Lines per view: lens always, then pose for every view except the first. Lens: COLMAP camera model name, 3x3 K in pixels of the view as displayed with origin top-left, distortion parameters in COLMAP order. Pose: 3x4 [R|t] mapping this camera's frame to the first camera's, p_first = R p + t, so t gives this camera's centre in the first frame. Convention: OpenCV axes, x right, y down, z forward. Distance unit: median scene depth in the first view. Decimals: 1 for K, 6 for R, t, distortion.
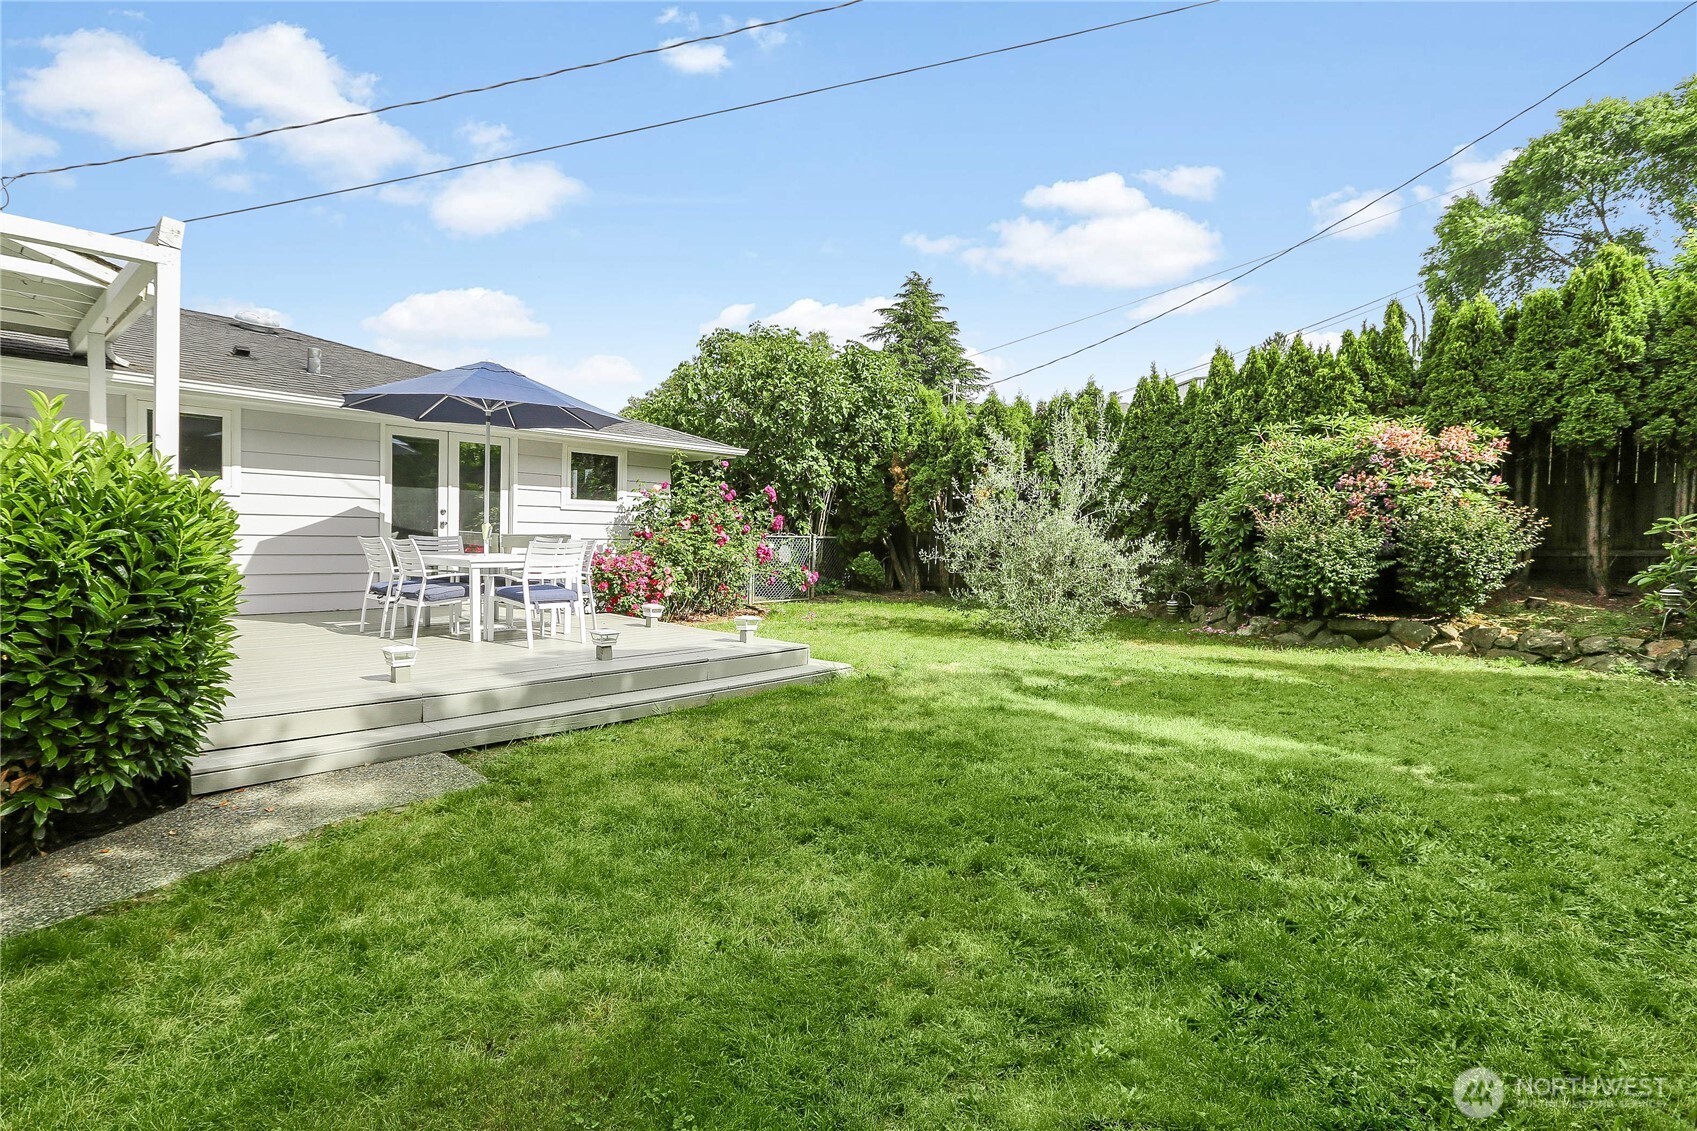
lens RADIAL K [[787.4, 0, 845.8], [0, 787.4, 545.1], [0, 0, 1]] dist [-0.001455, 0.000296]
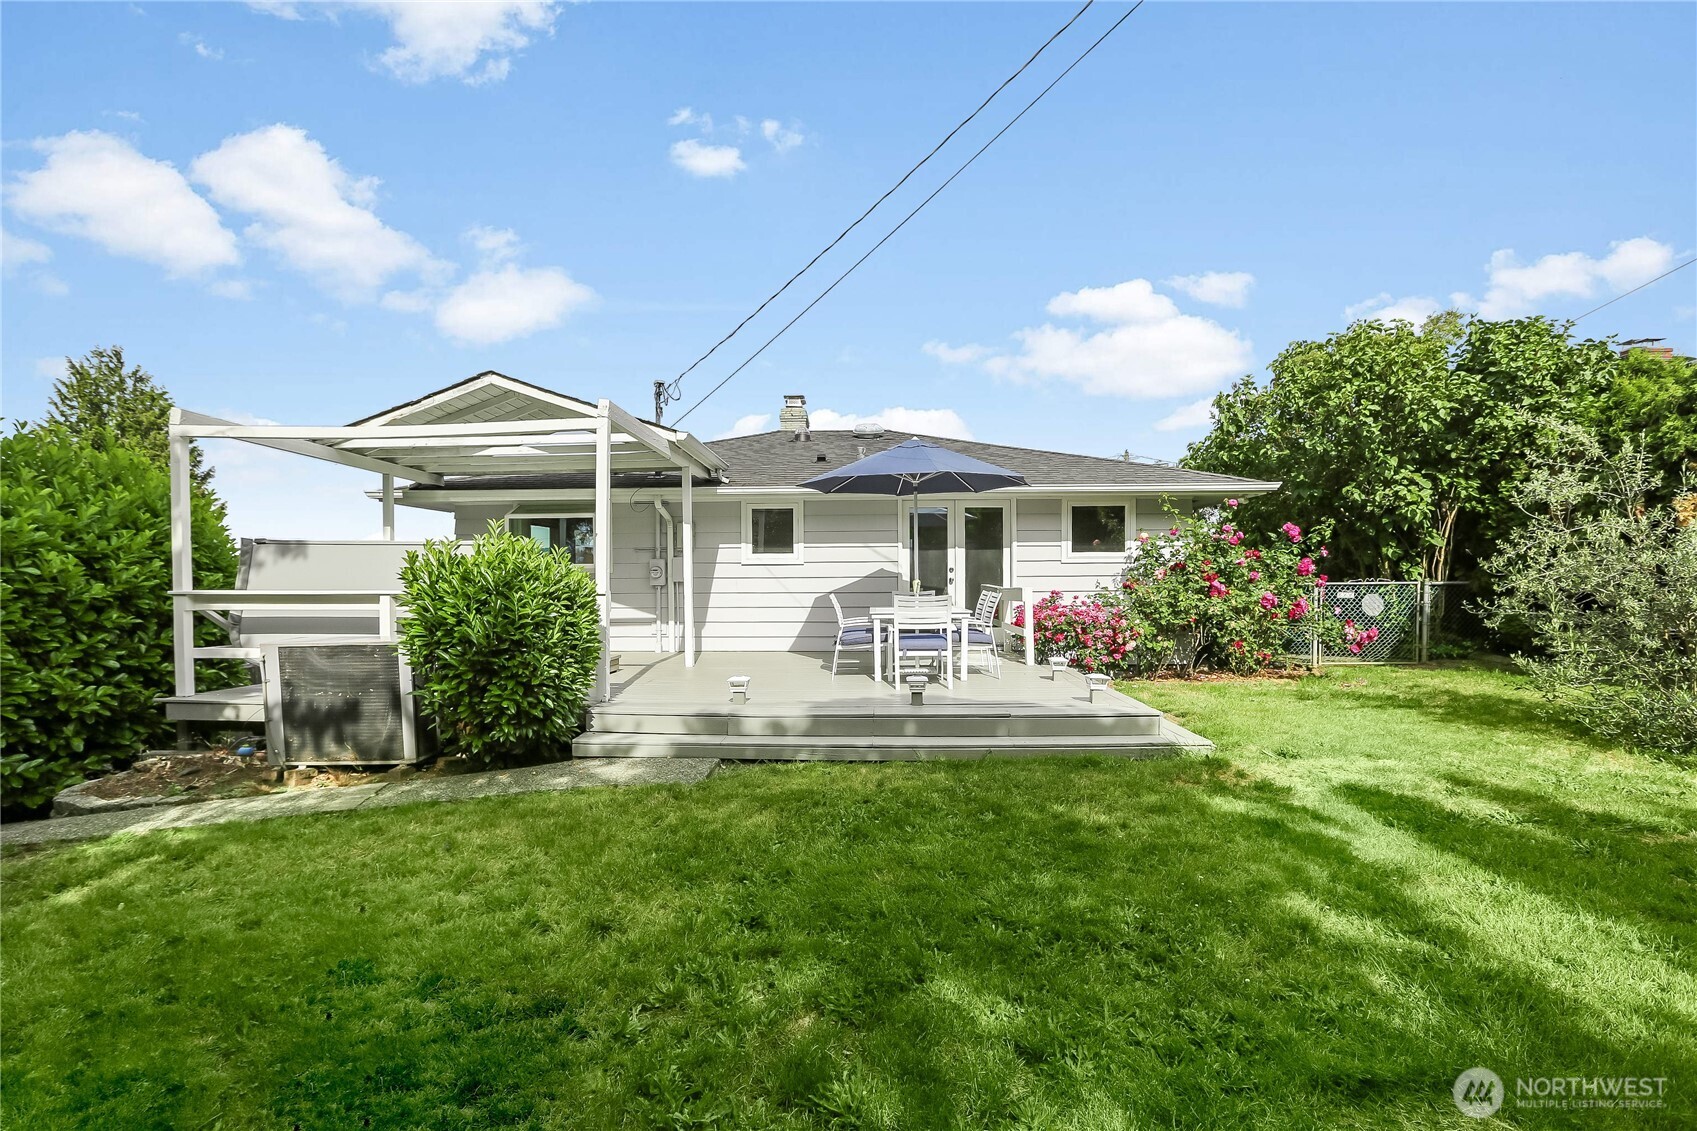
lens RADIAL K [[792.3, 0, 865.5], [0, 792.3, 587.0], [0, 0, 1]] dist [-0.039455, 0.000780]
pose [[0.642187, -0.020089, -0.766285, 0.383354], [0.010450, 0.999793, -0.017452, 0.002274], [0.766477, 0.003200, 0.642264, 0.201640]]
